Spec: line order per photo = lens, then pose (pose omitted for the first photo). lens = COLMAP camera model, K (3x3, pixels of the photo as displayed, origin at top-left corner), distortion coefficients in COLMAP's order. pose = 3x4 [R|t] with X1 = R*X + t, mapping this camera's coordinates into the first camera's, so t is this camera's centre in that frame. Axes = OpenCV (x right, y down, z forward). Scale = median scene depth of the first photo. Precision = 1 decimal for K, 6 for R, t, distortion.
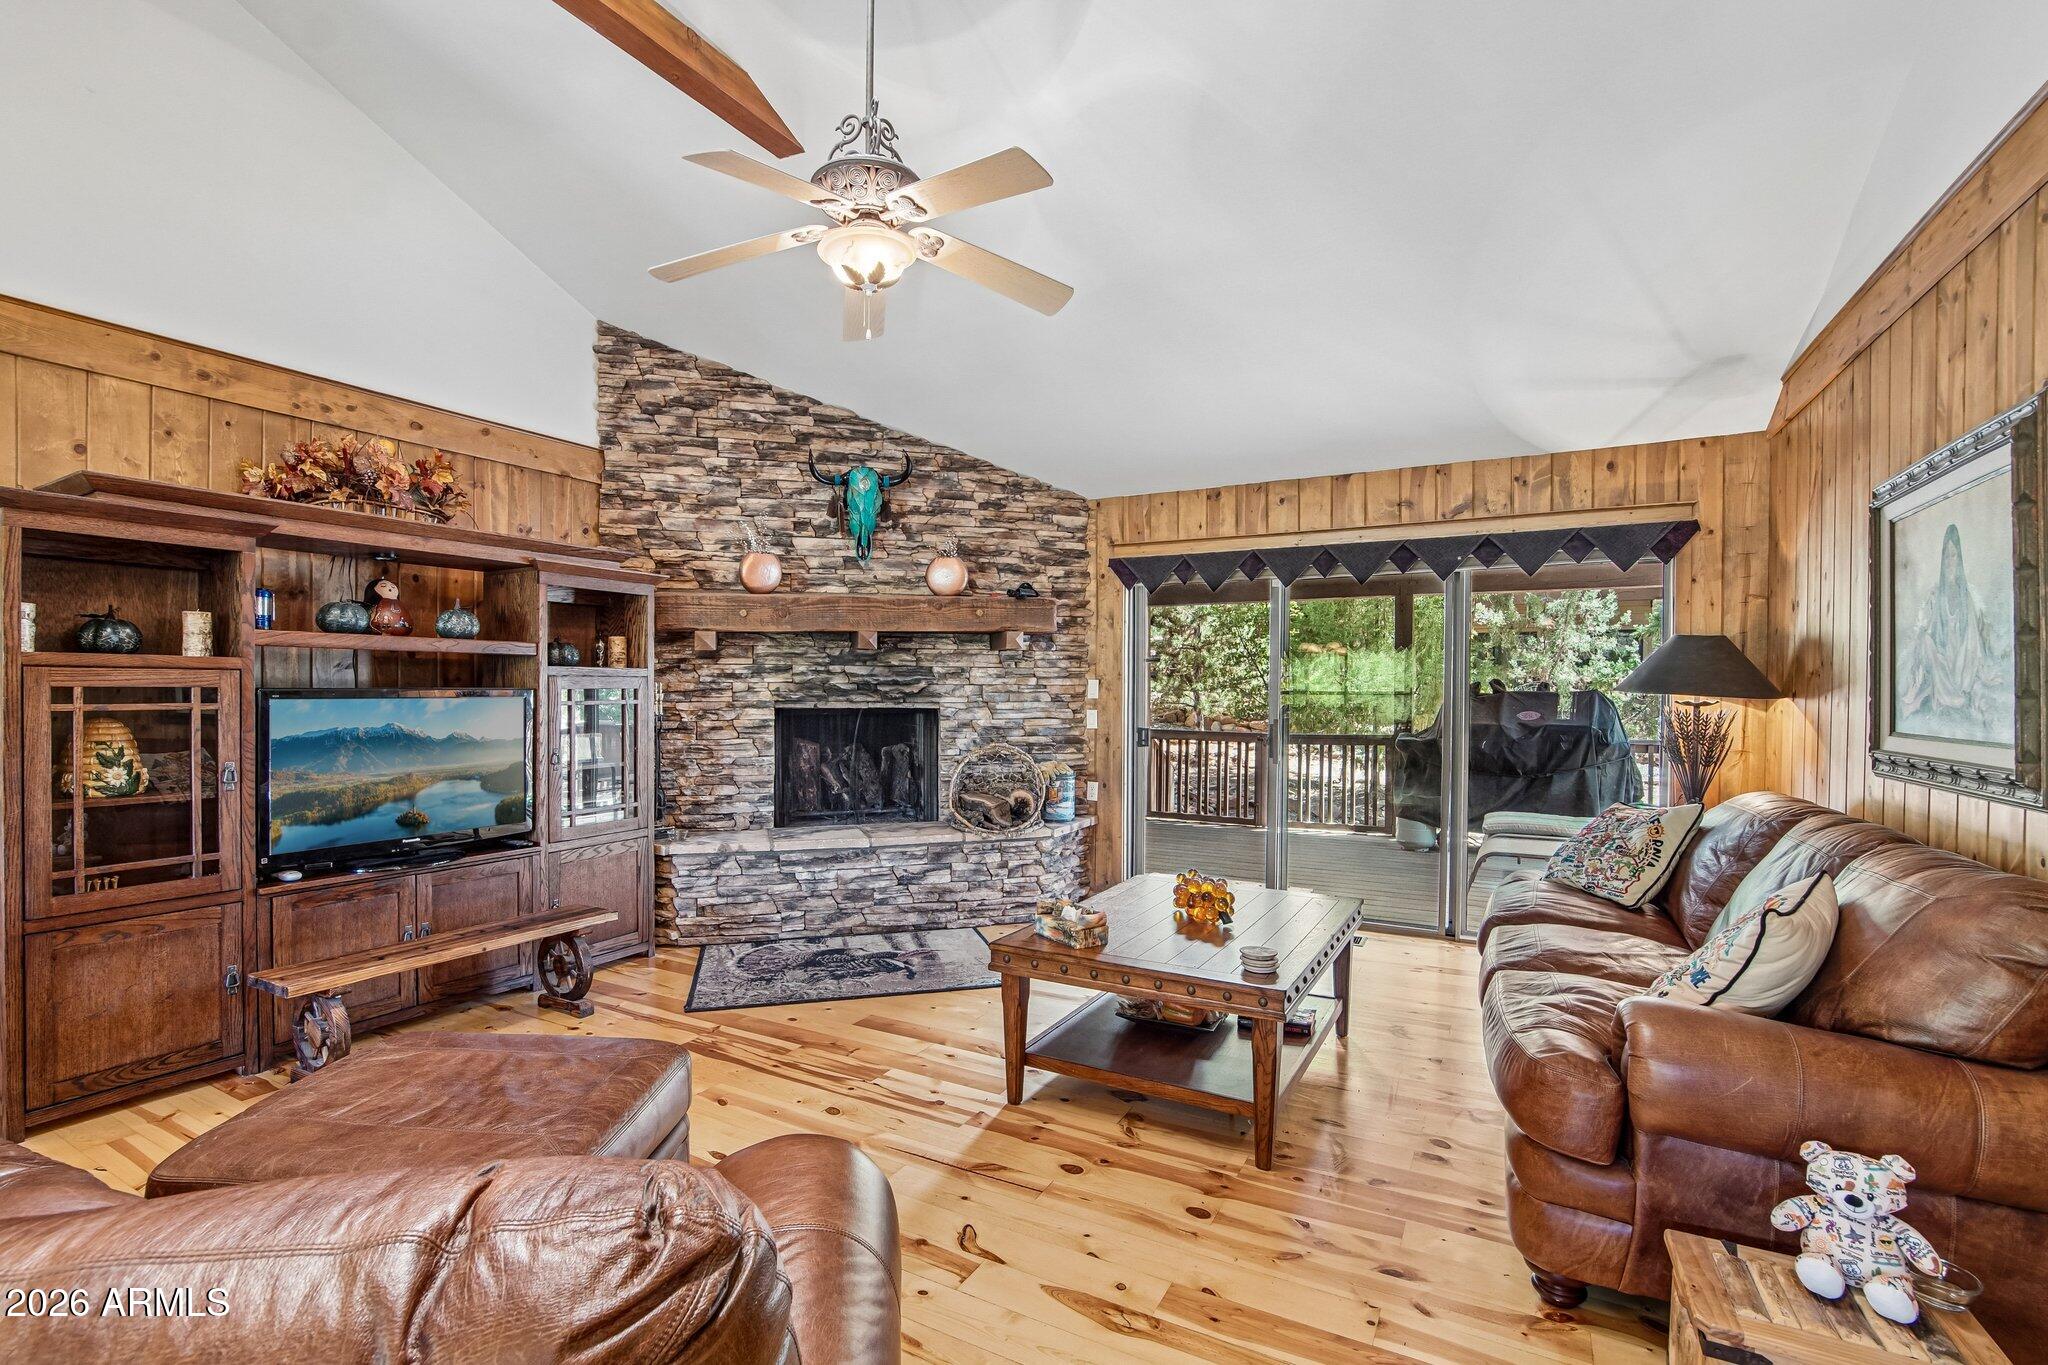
lens RADIAL K [[932.4, 0, 1002.1], [0, 932.4, 696.8], [0, 0, 1]] dist [-0.030130, 0.000075]
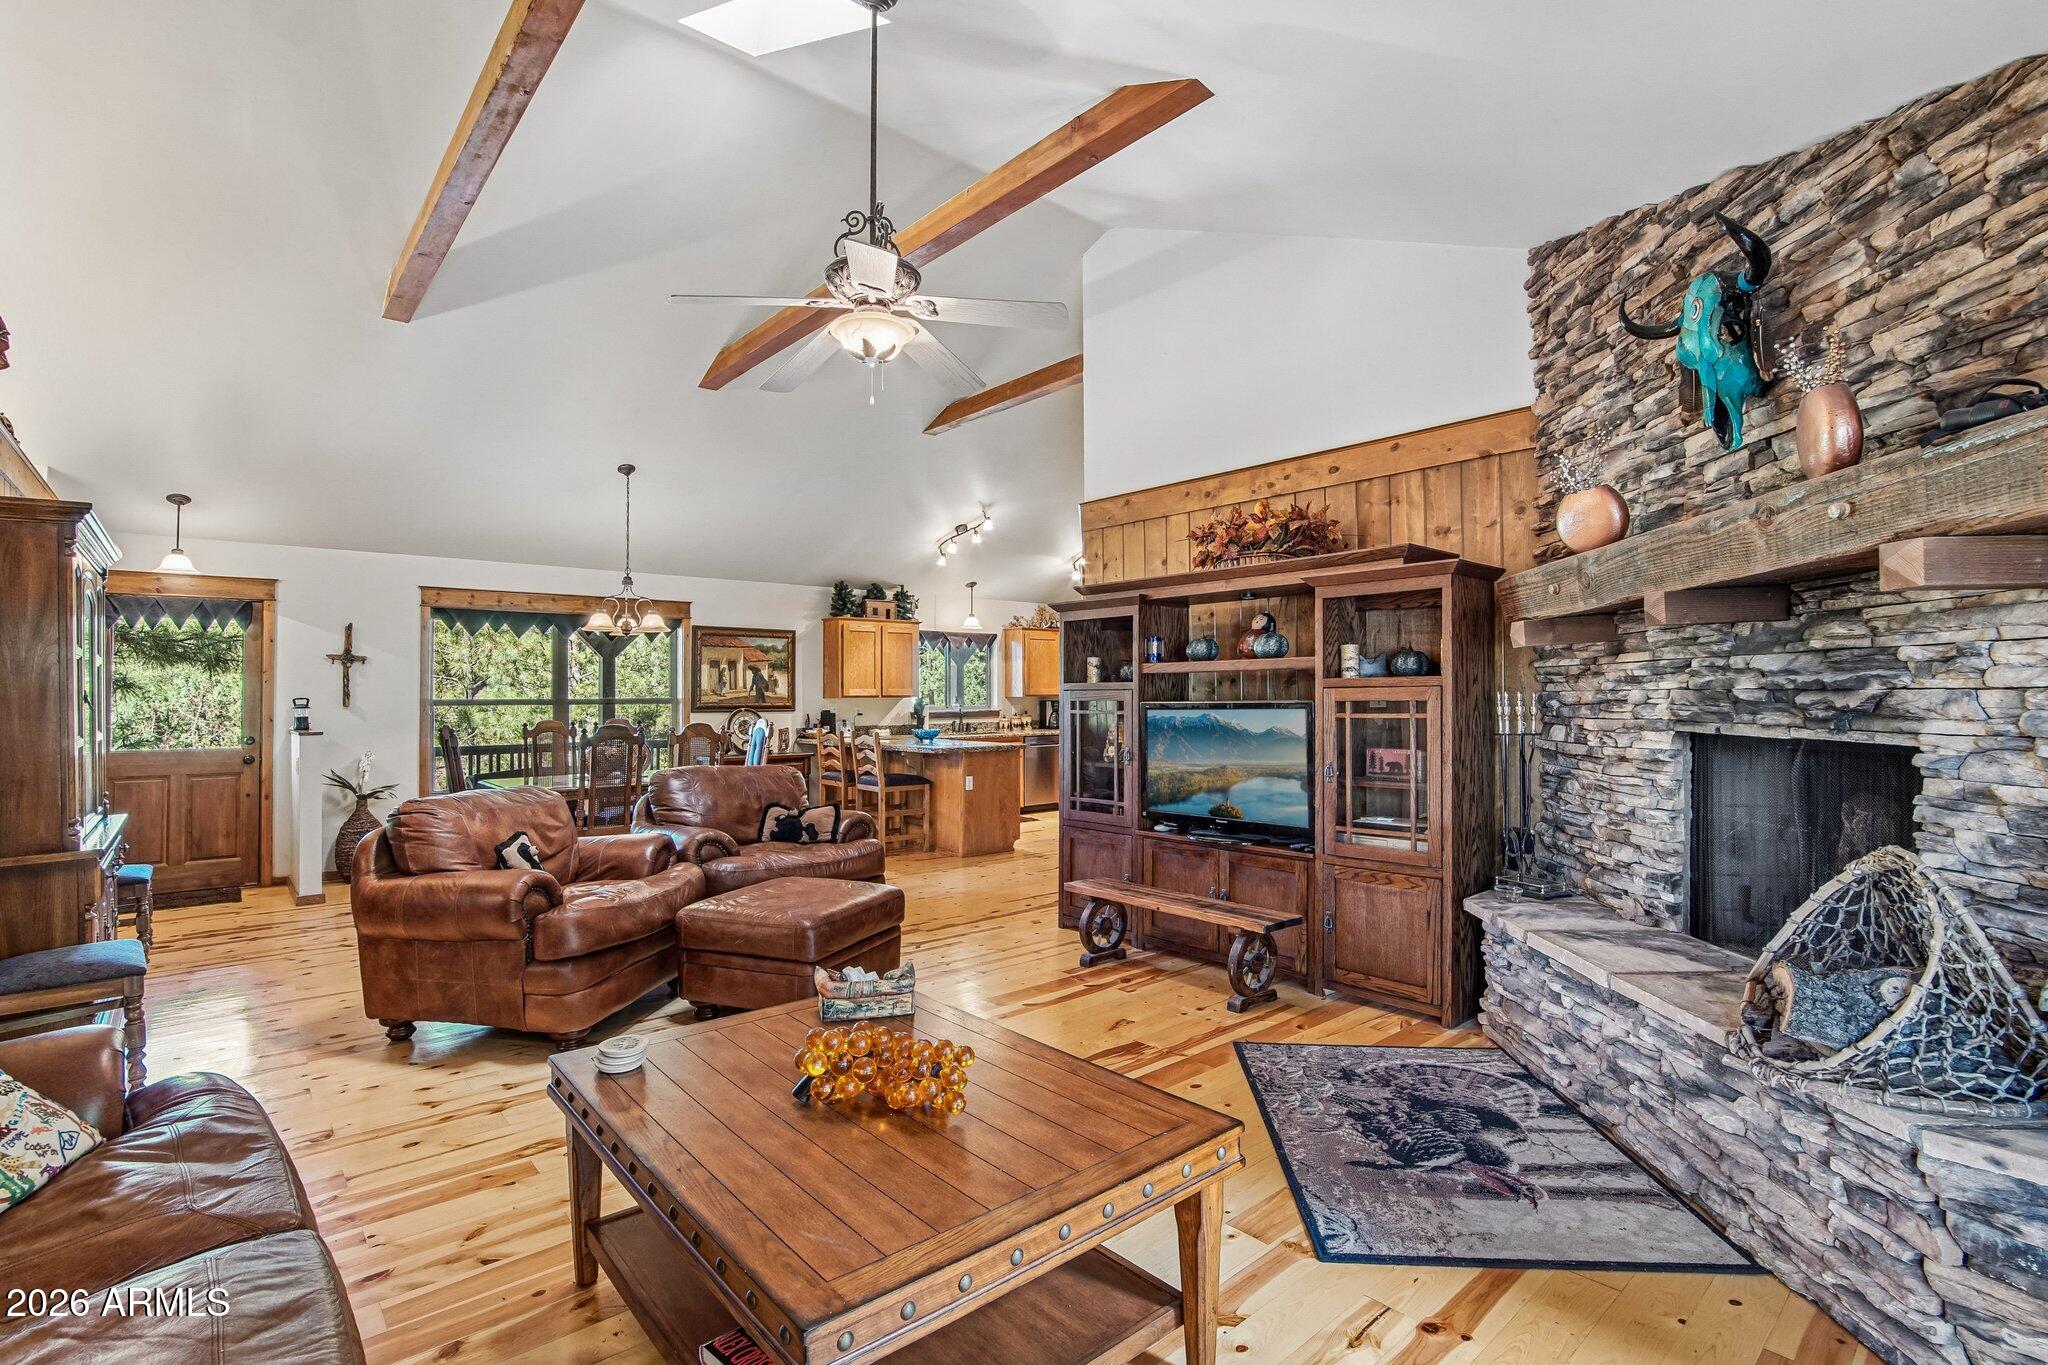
lens RADIAL K [[952.8, 0, 1001.2], [0, 952.8, 669.7], [0, 0, 1]] dist [-0.019154, -0.001297]
pose [[-0.346143, -0.029056, -0.937732, 0.479369], [-0.003577, 0.999554, -0.029651, -0.008308], [0.938175, -0.006909, -0.346093, 0.810055]]
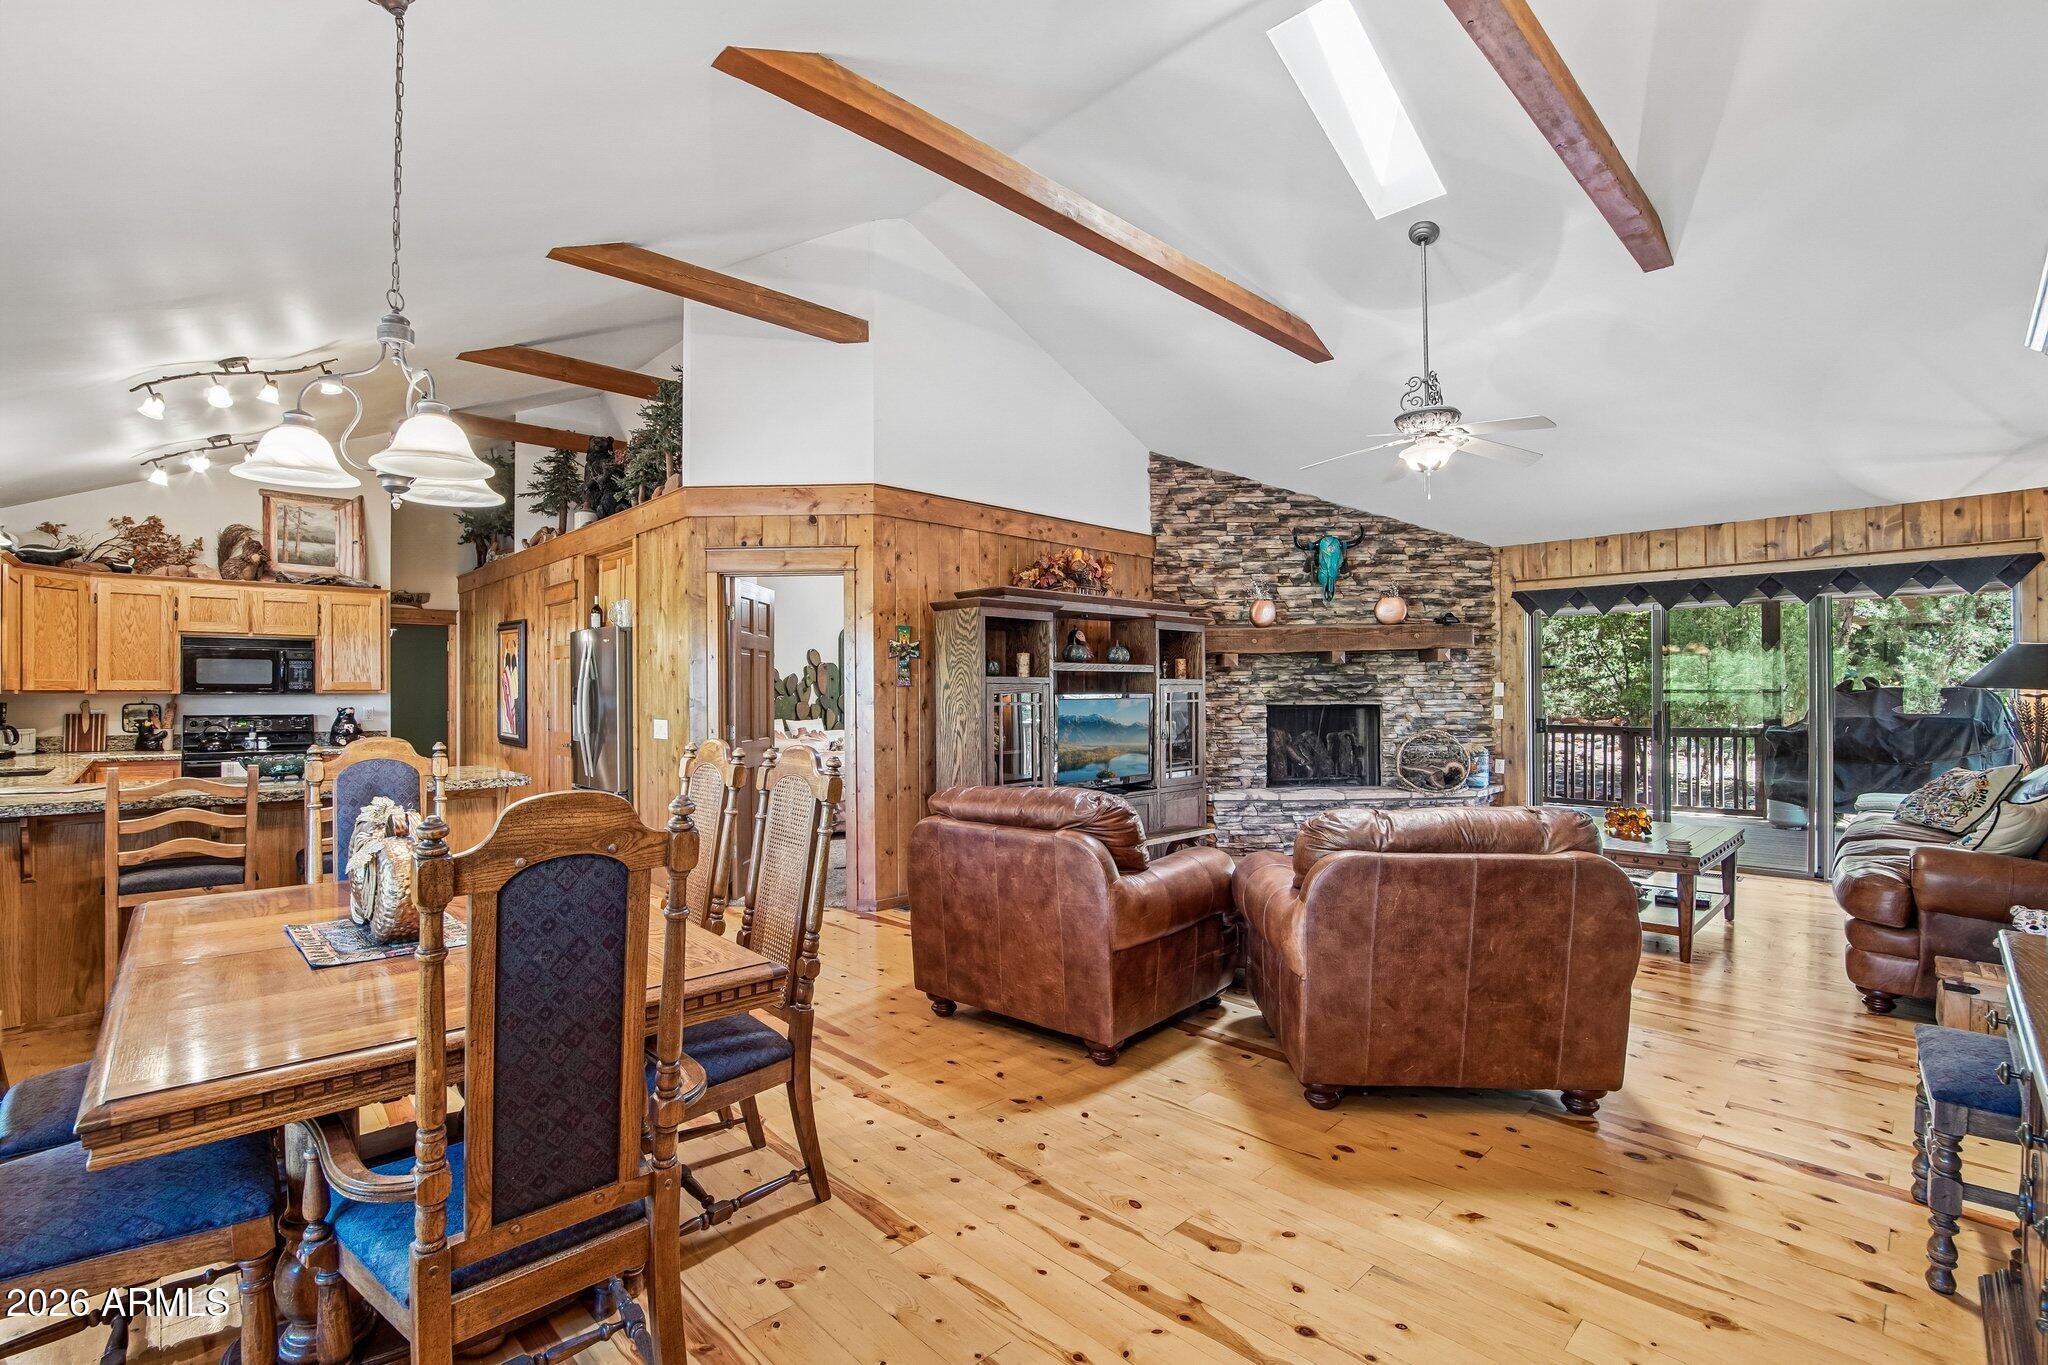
lens RADIAL K [[916.1, 0, 1009.3], [0, 916.1, 687.7], [0, 0, 1]] dist [-0.038678, 0.008297]
pose [[0.956432, -0.011464, -0.291730, -0.213655], [0.007270, 0.999854, -0.015459, 0.004421], [0.291864, 0.012664, 0.956376, -0.486476]]
